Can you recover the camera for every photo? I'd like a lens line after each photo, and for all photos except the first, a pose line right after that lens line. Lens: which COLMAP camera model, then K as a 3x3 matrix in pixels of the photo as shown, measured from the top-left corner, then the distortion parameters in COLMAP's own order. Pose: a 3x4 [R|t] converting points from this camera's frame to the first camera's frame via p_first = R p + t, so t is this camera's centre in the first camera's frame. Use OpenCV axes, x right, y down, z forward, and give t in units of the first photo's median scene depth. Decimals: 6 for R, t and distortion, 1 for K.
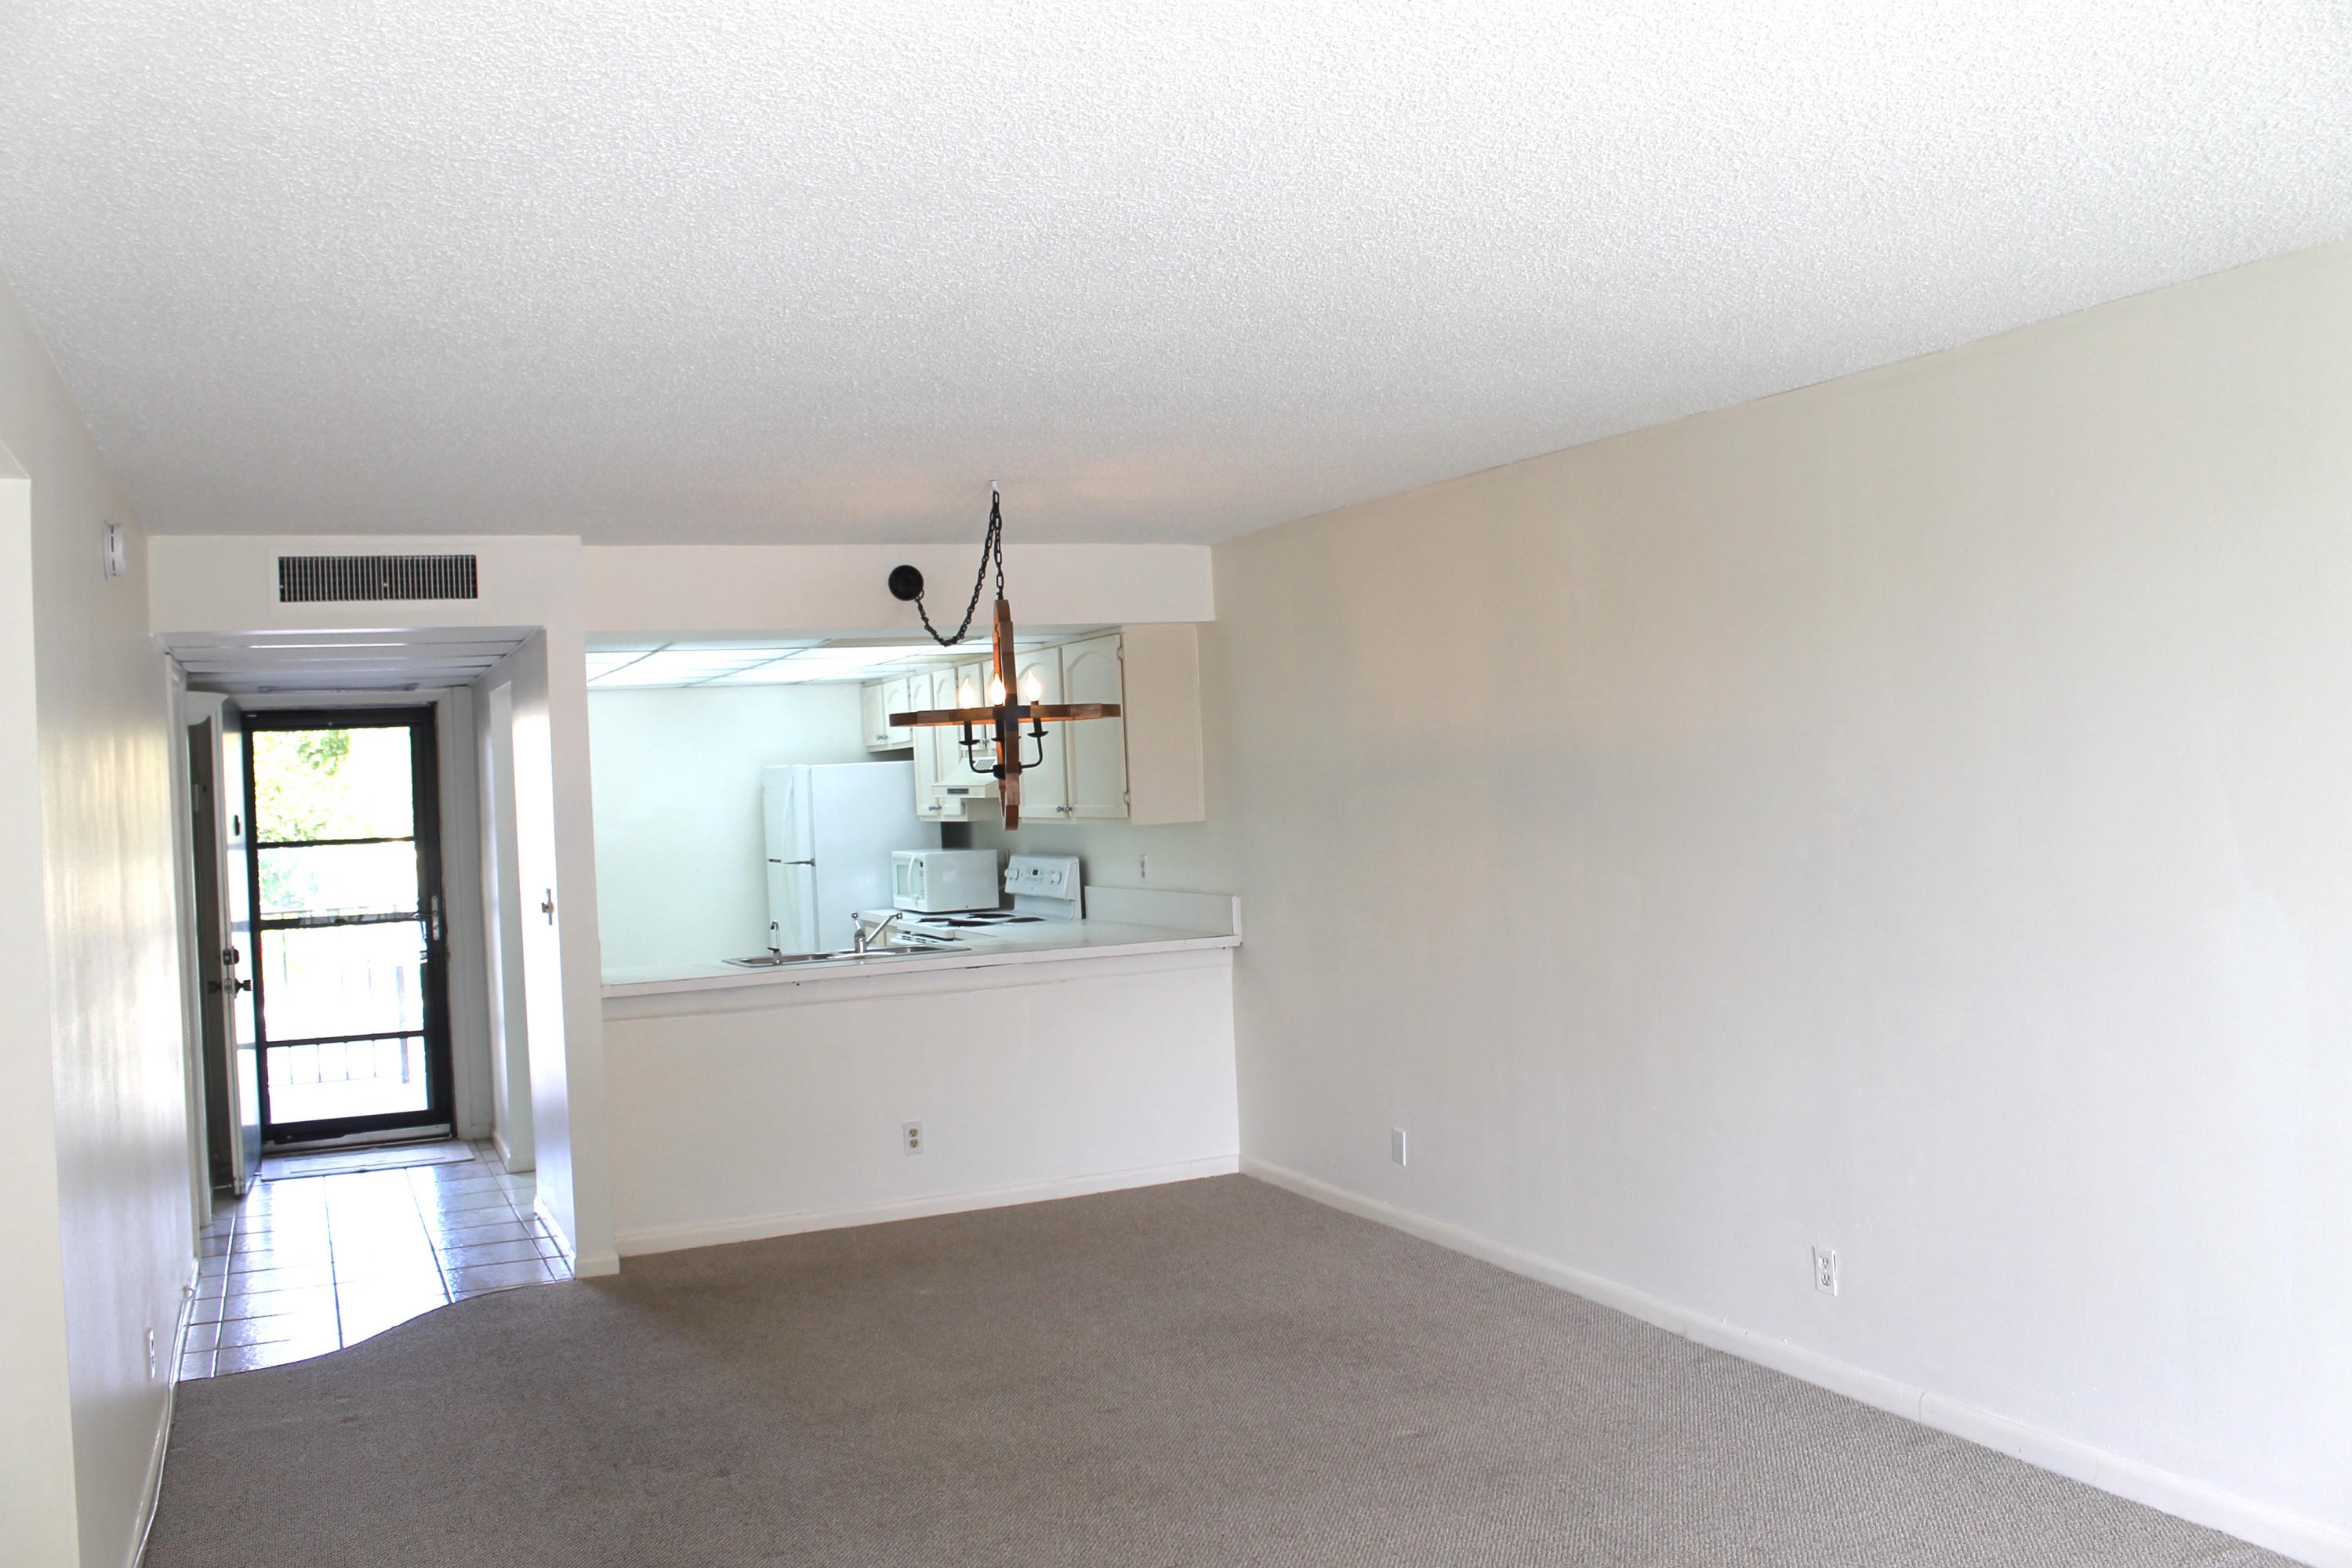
lens RADIAL K [[2037.2, 0, 1179.7], [0, 2037.2, 739.5], [0, 0, 1]] dist [-0.138222, 0.006088]
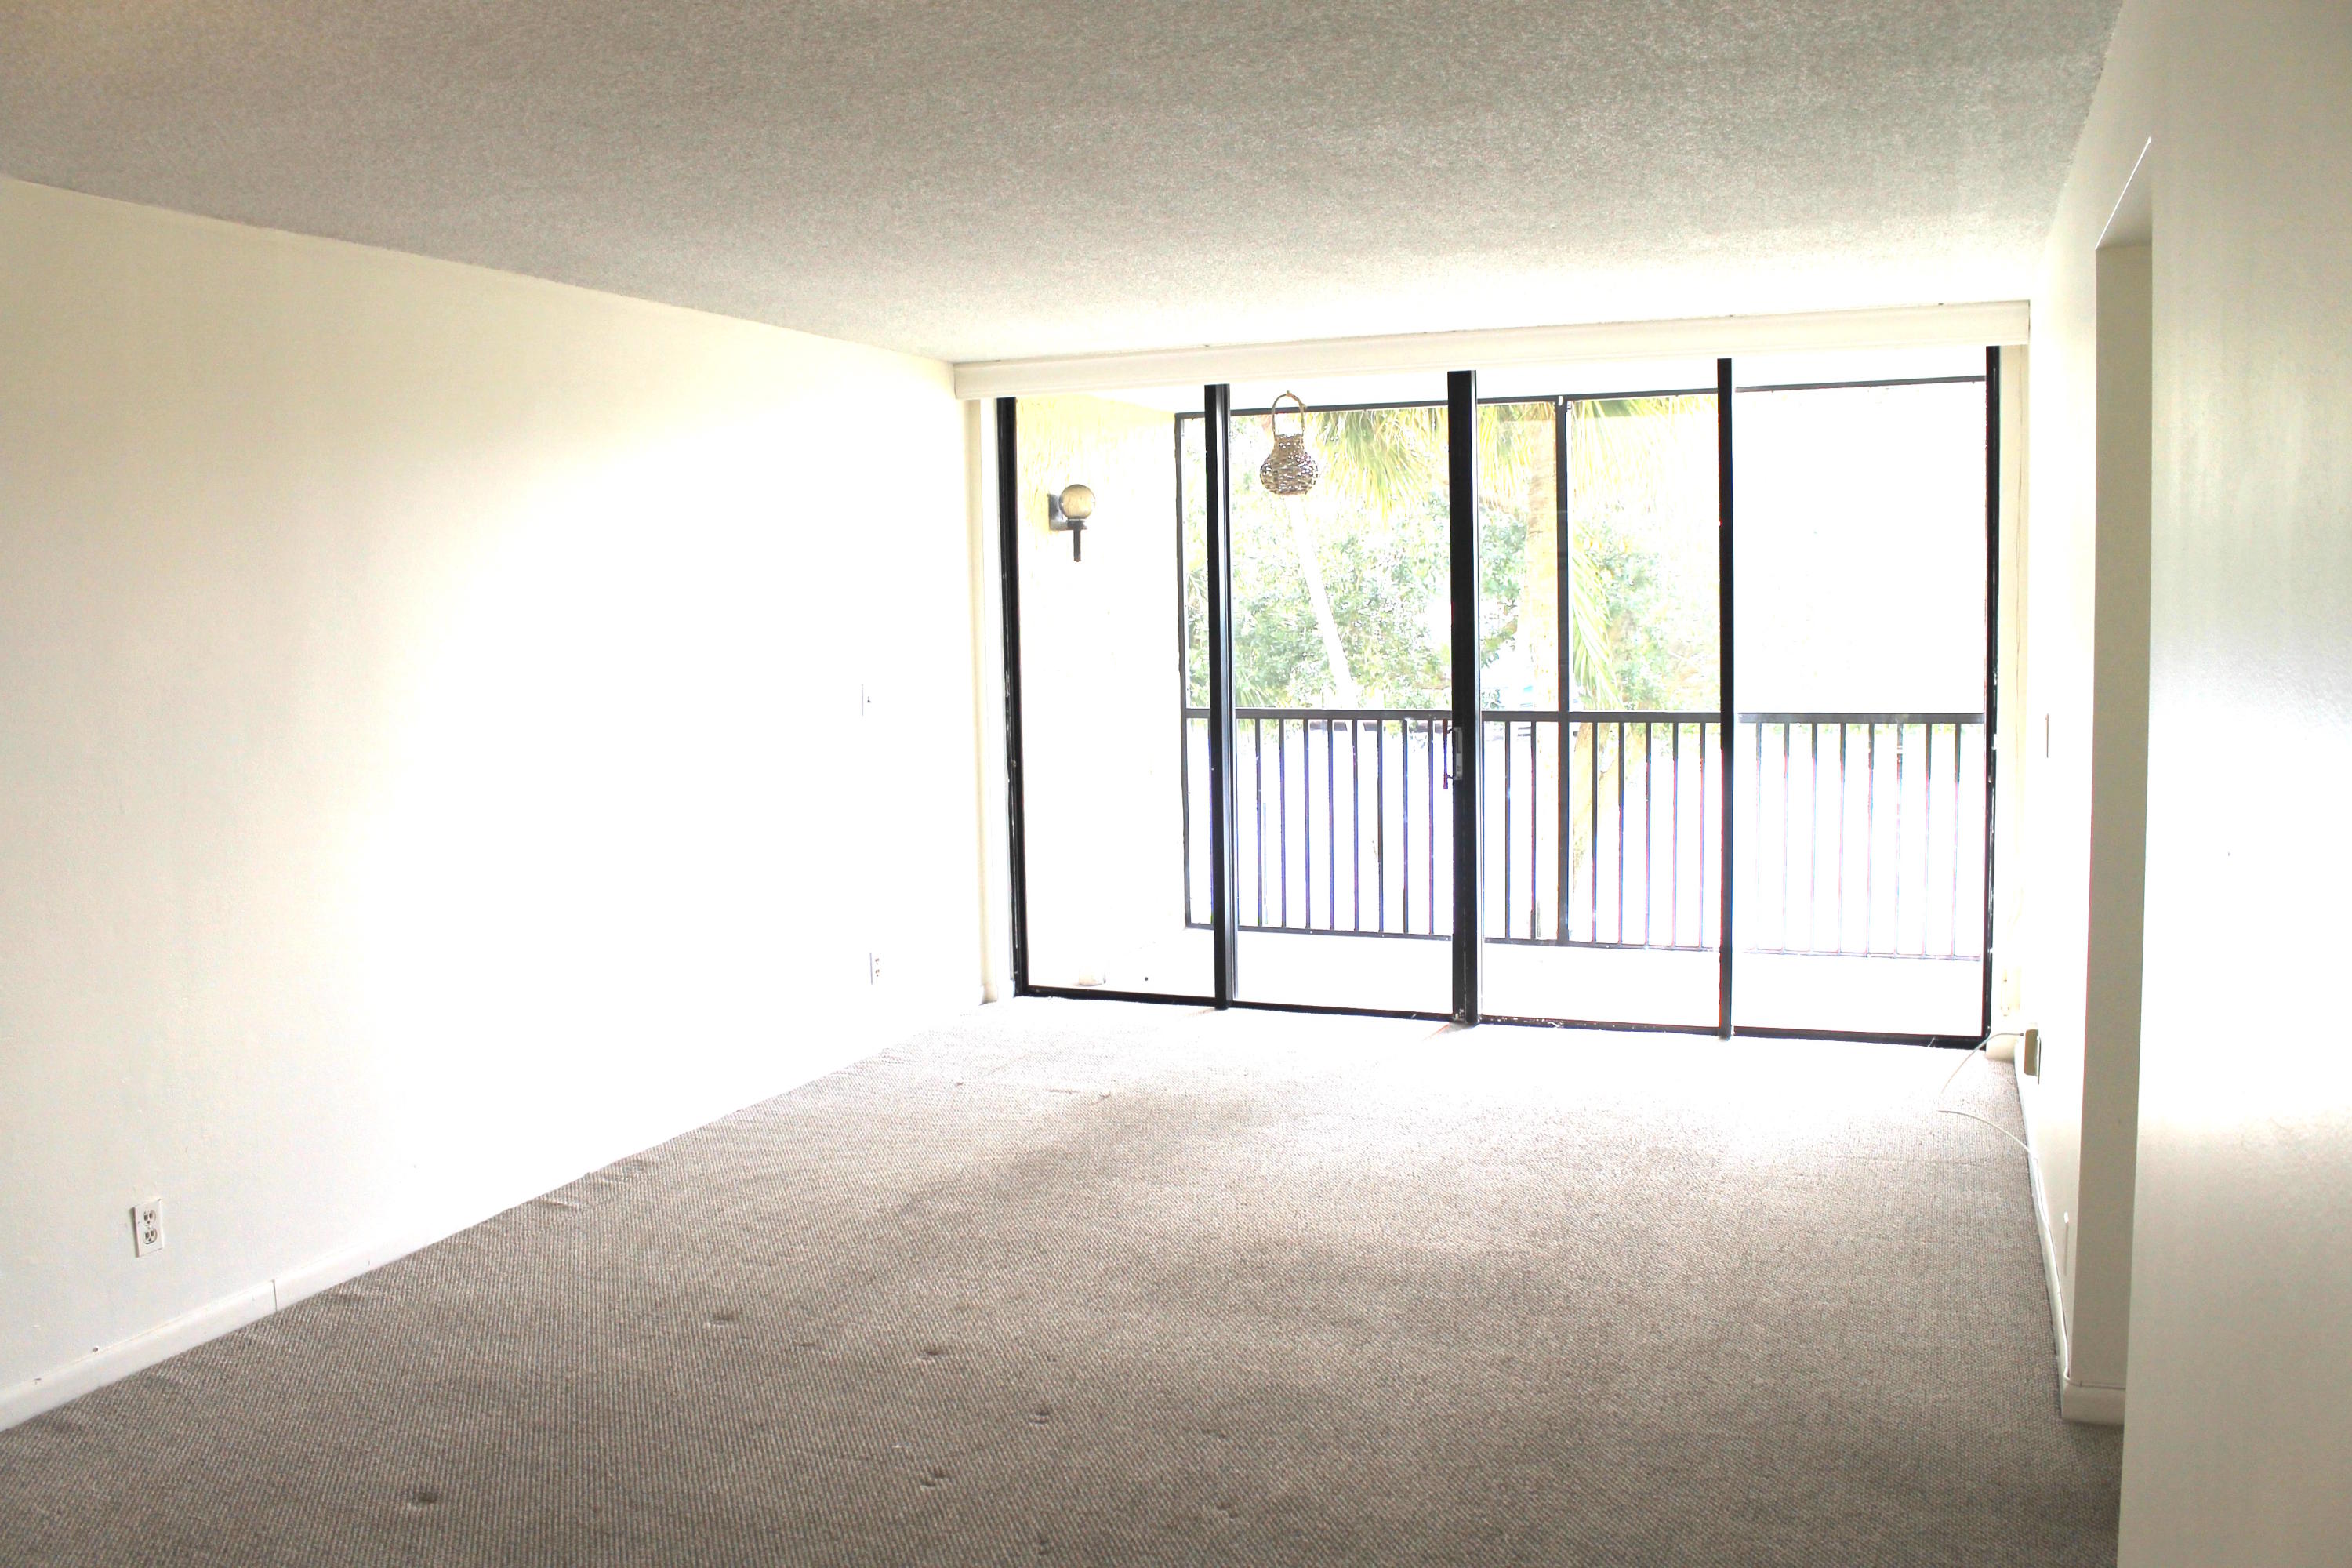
lens RADIAL K [[2037.2, 0, 1179.7], [0, 2037.2, 739.5], [0, 0, 1]] dist [-0.138222, 0.006088]
pose [[-0.703918, 0.006820, 0.710248, -0.607855], [0.049023, 0.998036, 0.039002, 0.045696], [-0.708587, 0.062273, -0.702870, 1.290501]]
